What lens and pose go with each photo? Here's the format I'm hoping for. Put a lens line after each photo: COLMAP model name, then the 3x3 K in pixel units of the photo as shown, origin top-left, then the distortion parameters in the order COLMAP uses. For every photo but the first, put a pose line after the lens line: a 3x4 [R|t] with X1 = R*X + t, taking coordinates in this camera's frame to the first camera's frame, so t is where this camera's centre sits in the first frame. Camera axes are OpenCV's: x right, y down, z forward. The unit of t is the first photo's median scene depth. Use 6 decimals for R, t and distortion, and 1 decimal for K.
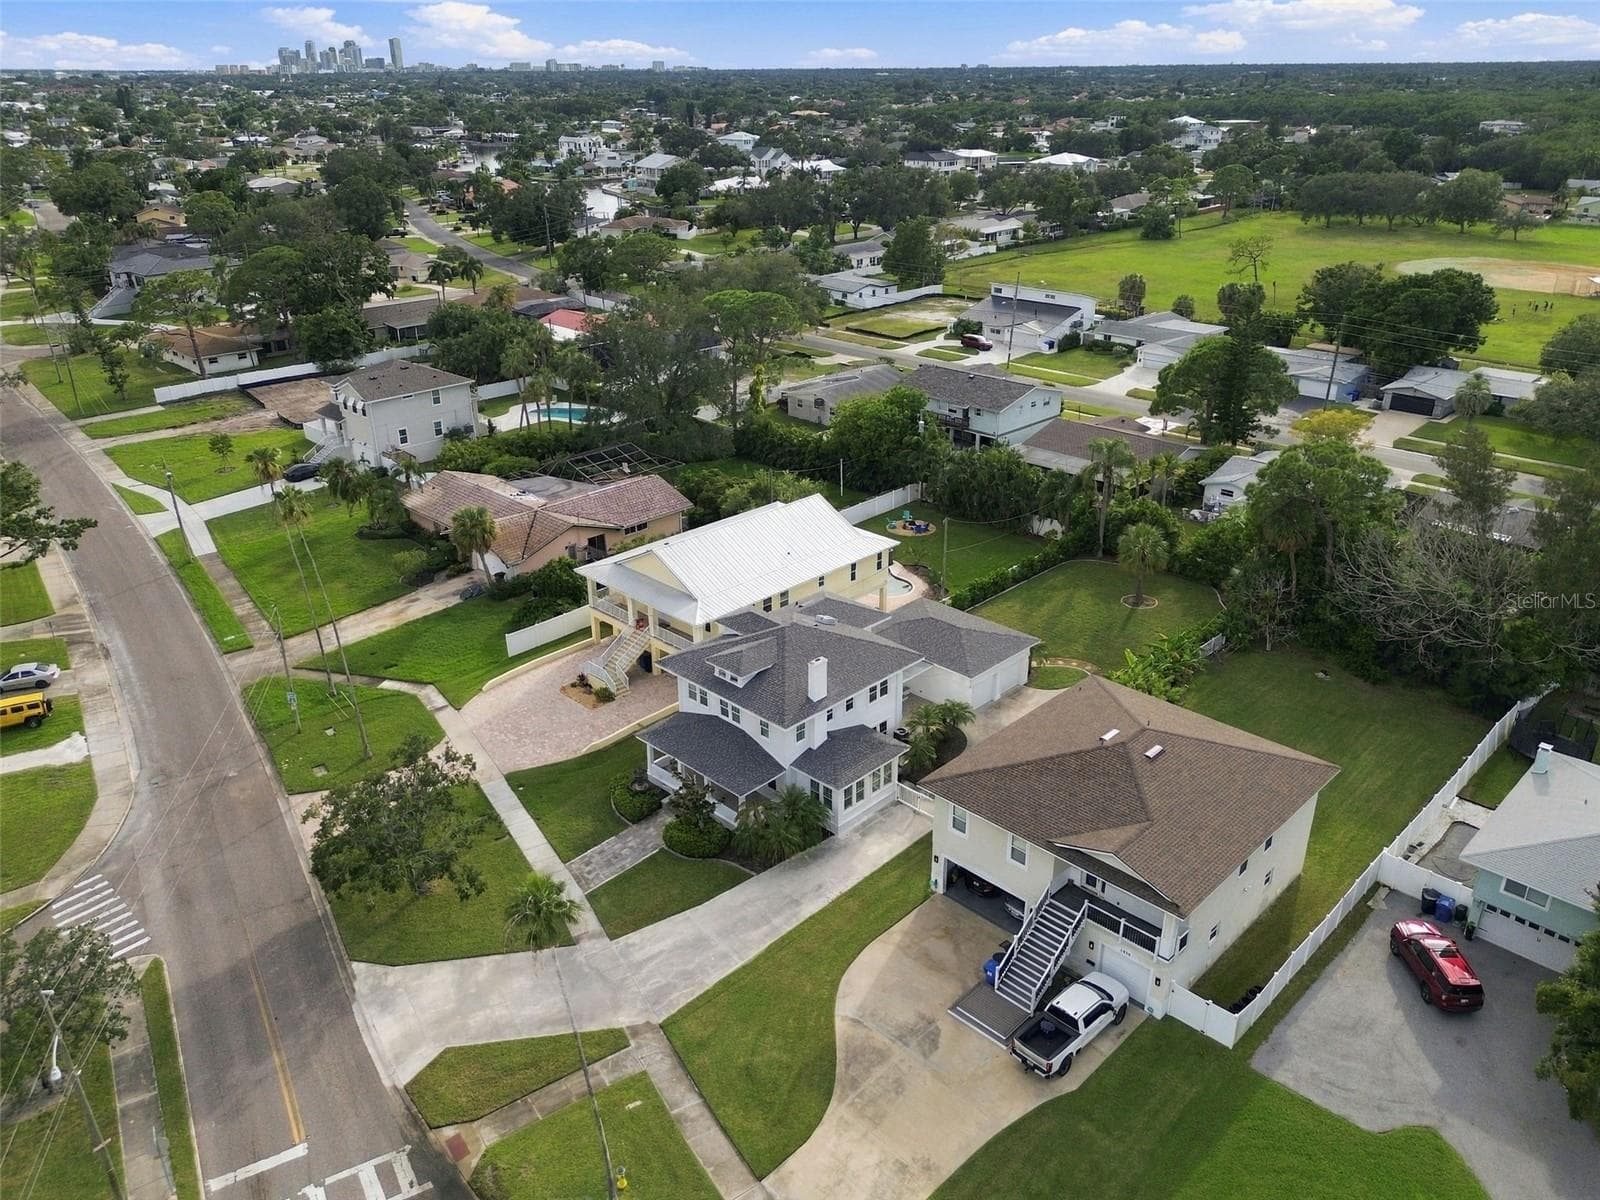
lens RADIAL K [[1154.1, 0, 805.1], [0, 1154.1, 604.9], [0, 0, 1]] dist [0.072475, -0.075697]
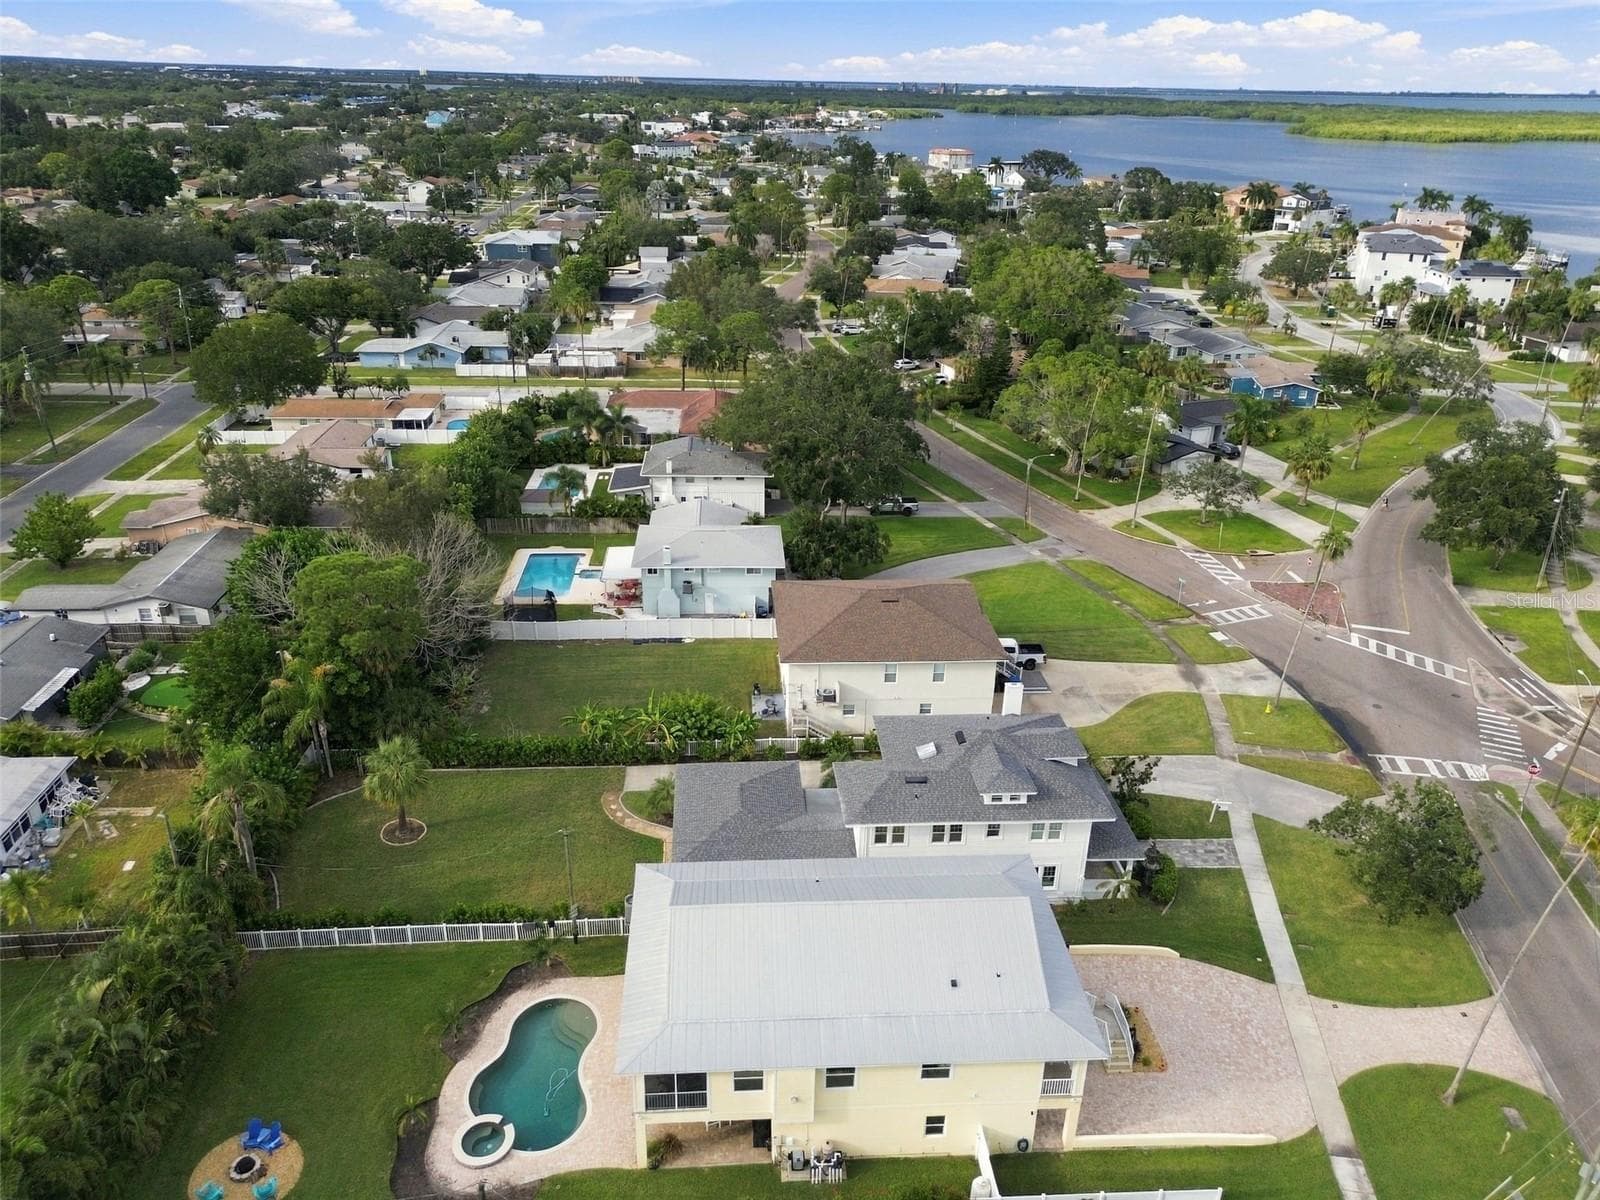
lens RADIAL K [[1133.1, 0, 800.0], [0, 1133.1, 600.0], [0, 0, 1]] dist [0.060895, -0.055065]
pose [[-0.747072, -0.286052, 0.600048, -0.369255], [0.261030, 0.703932, 0.660563, -0.620386], [-0.611348, 0.650118, -0.451220, 1.225994]]
